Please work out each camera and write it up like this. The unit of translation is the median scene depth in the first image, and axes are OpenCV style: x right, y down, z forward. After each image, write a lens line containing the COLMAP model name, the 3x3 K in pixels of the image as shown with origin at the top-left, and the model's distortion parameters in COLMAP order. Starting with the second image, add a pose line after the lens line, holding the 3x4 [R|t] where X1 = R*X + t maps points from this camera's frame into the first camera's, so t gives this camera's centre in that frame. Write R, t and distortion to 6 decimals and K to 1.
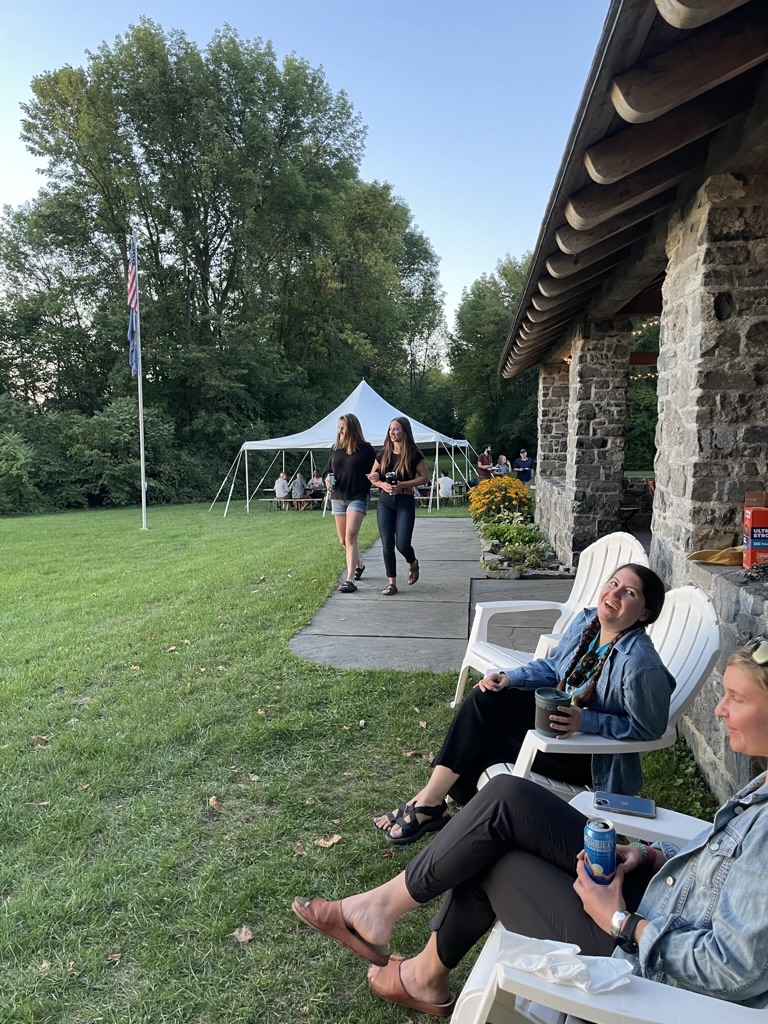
lens RADIAL K [[782.7, 0, 380.1], [0, 782.7, 520.0], [0, 0, 1]] dist [0.093301, -0.122619]
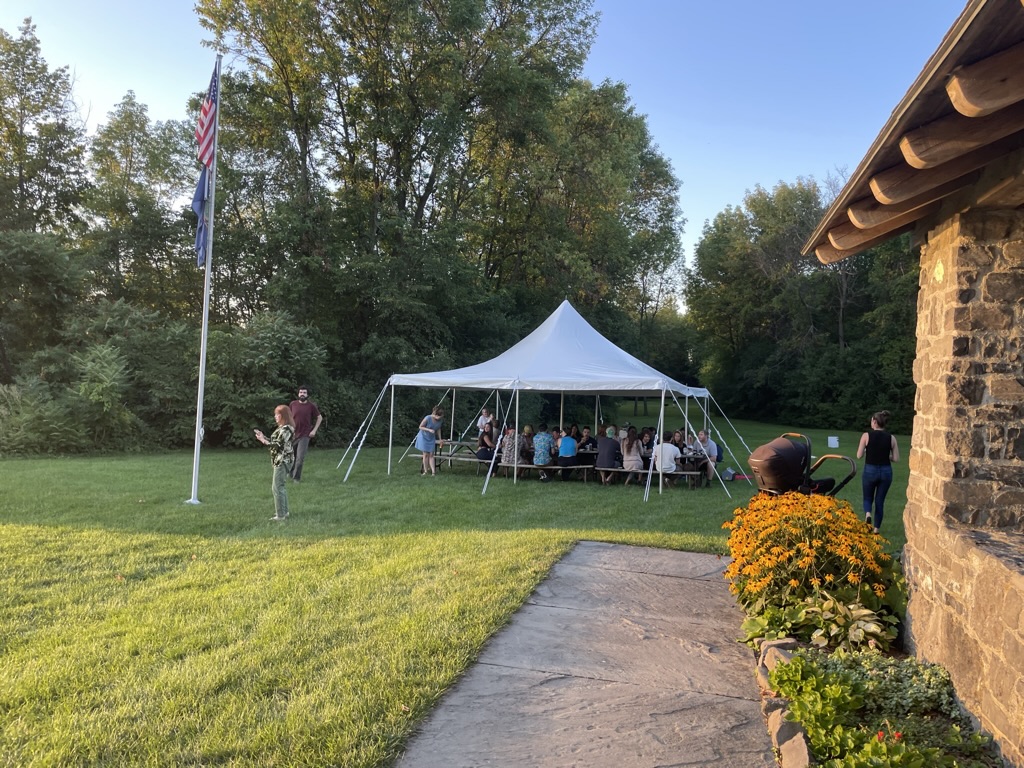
lens RADIAL K [[782.7, 0, 516.8], [0, 782.7, 367.1], [0, 0, 1]] dist [0.093301, -0.122619]
pose [[0.991208, 0.056017, -0.119873, 0.022338], [-0.069166, 0.991688, -0.108498, -0.030599], [0.112799, 0.115835, 0.986843, 0.258695]]
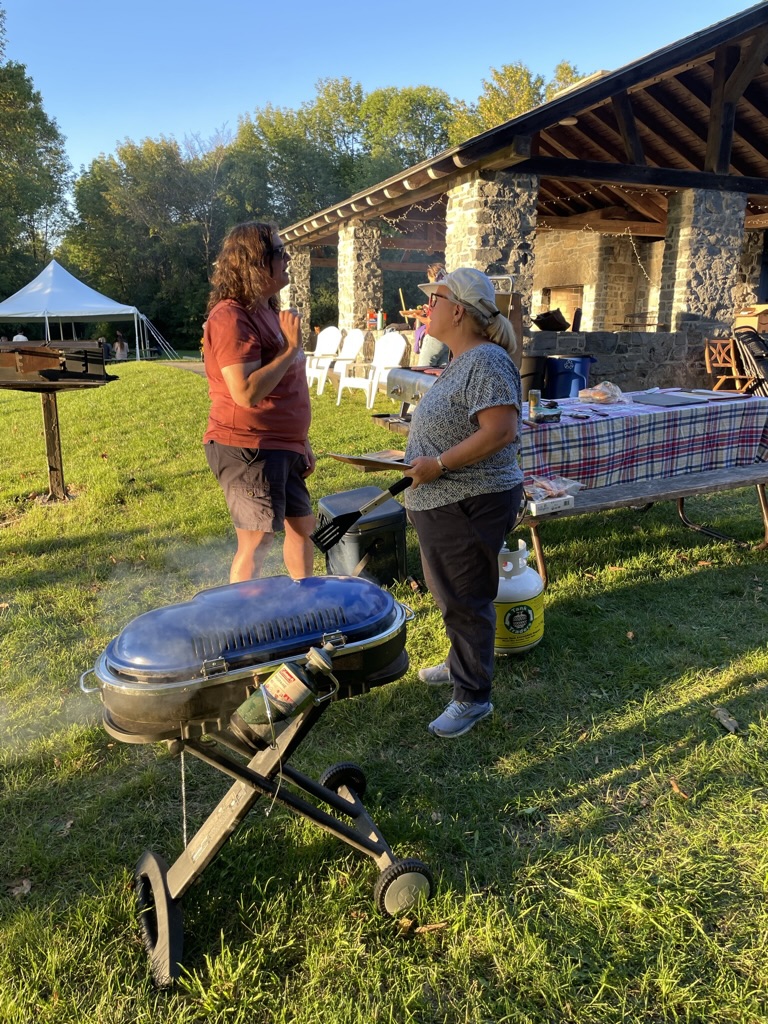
lens RADIAL K [[782.7, 0, 374.2], [0, 782.7, 504.8], [0, 0, 1]] dist [0.093301, -0.122619]
pose [[0.890735, -0.095443, 0.444390, -0.150626], [0.042066, 0.990819, 0.128485, 0.048299], [-0.452573, -0.095752, 0.886572, -0.289377]]
